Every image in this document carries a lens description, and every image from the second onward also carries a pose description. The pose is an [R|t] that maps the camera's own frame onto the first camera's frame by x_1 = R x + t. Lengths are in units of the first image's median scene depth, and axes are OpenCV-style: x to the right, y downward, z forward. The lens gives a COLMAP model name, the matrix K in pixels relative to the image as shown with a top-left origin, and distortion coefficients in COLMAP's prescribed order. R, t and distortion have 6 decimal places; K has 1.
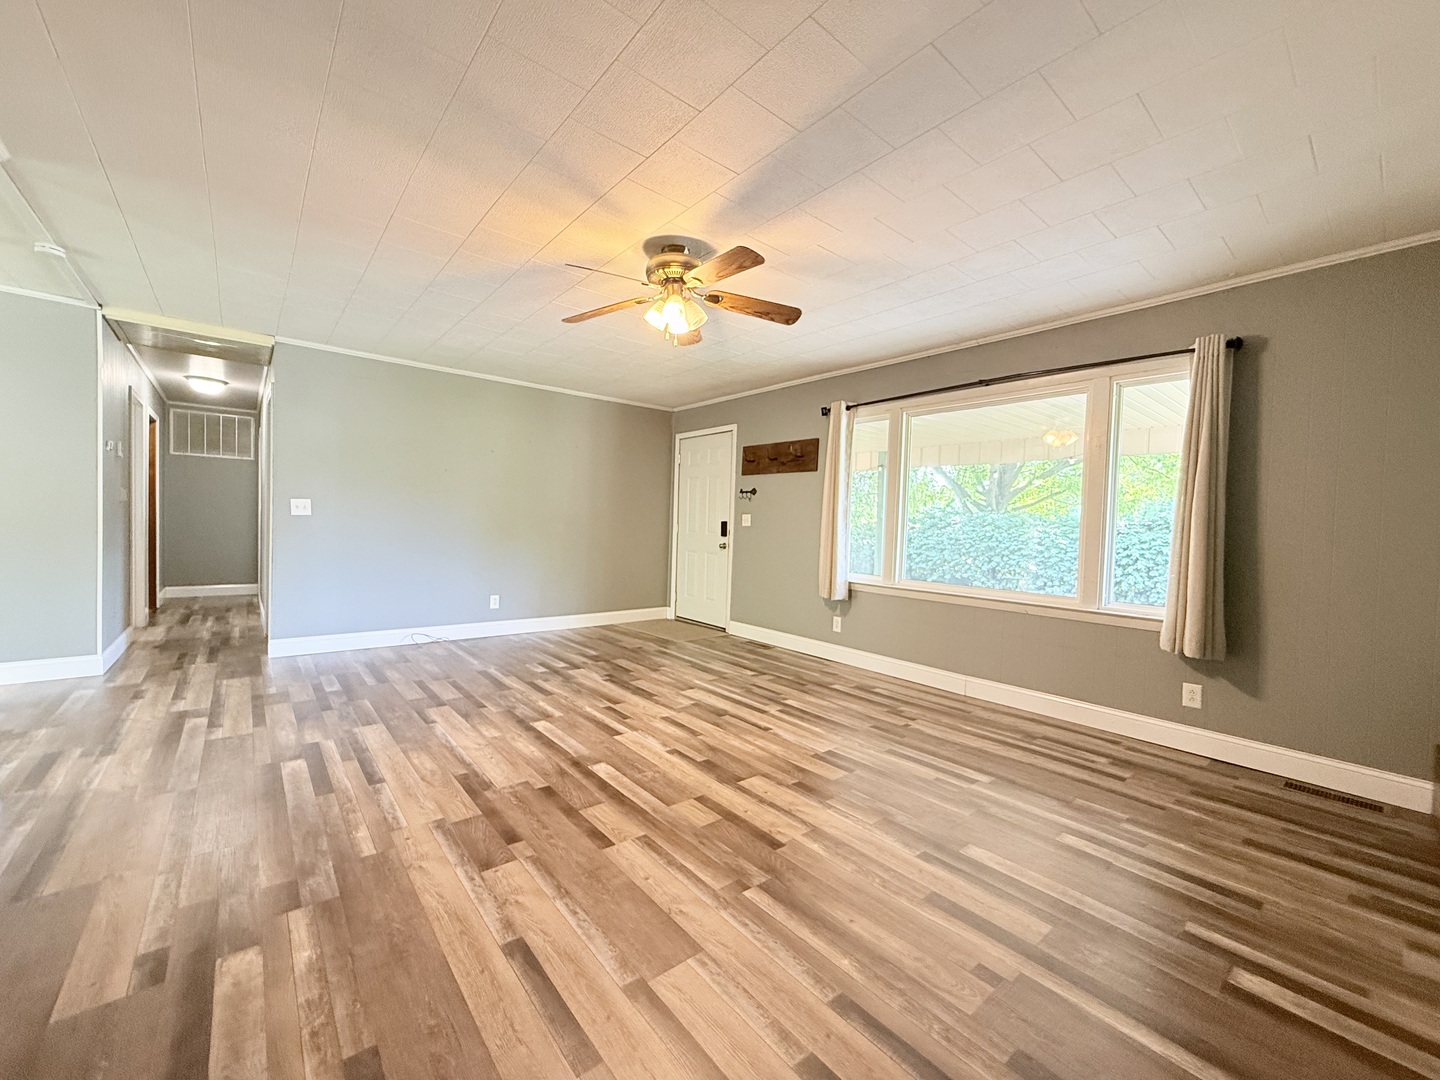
lens RADIAL K [[573.5, 0, 715.6], [0, 573.5, 541.0], [0, 0, 1]] dist [0.000113, -0.000207]
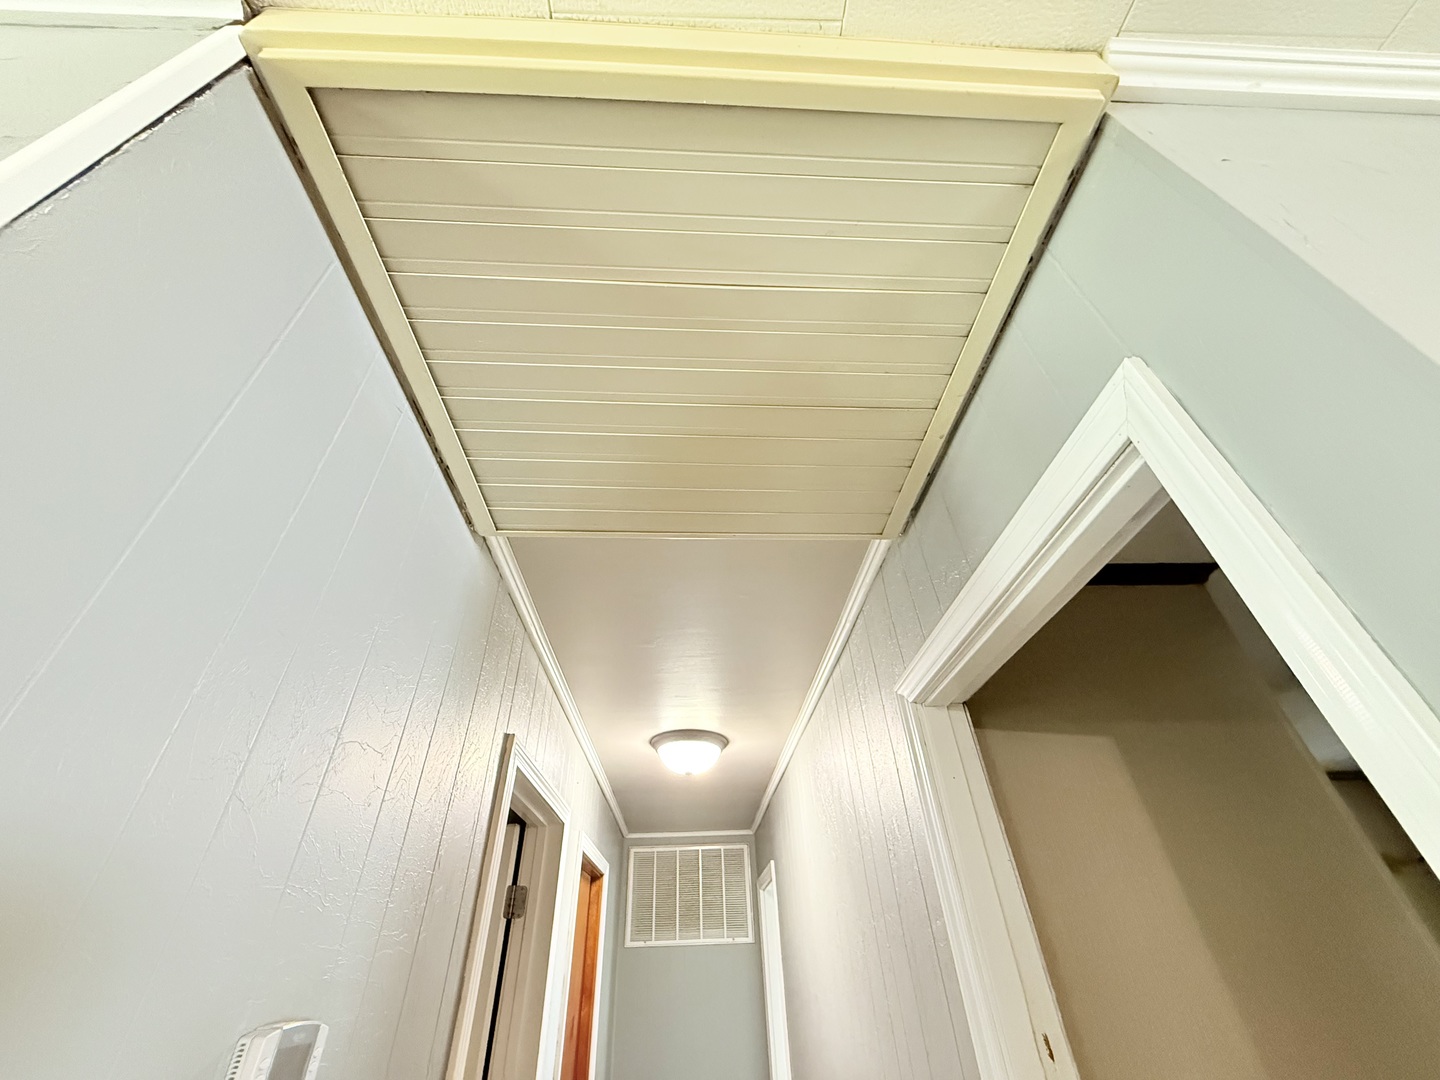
lens RADIAL K [[573.5, 0, 715.6], [0, 573.5, 541.0], [0, 0, 1]] dist [0.000113, -0.000207]
pose [[0.791220, -0.413441, -0.450598, -0.790921], [0.041571, 0.771493, -0.634878, -0.160703], [0.610117, 0.483596, 0.627608, 0.861008]]
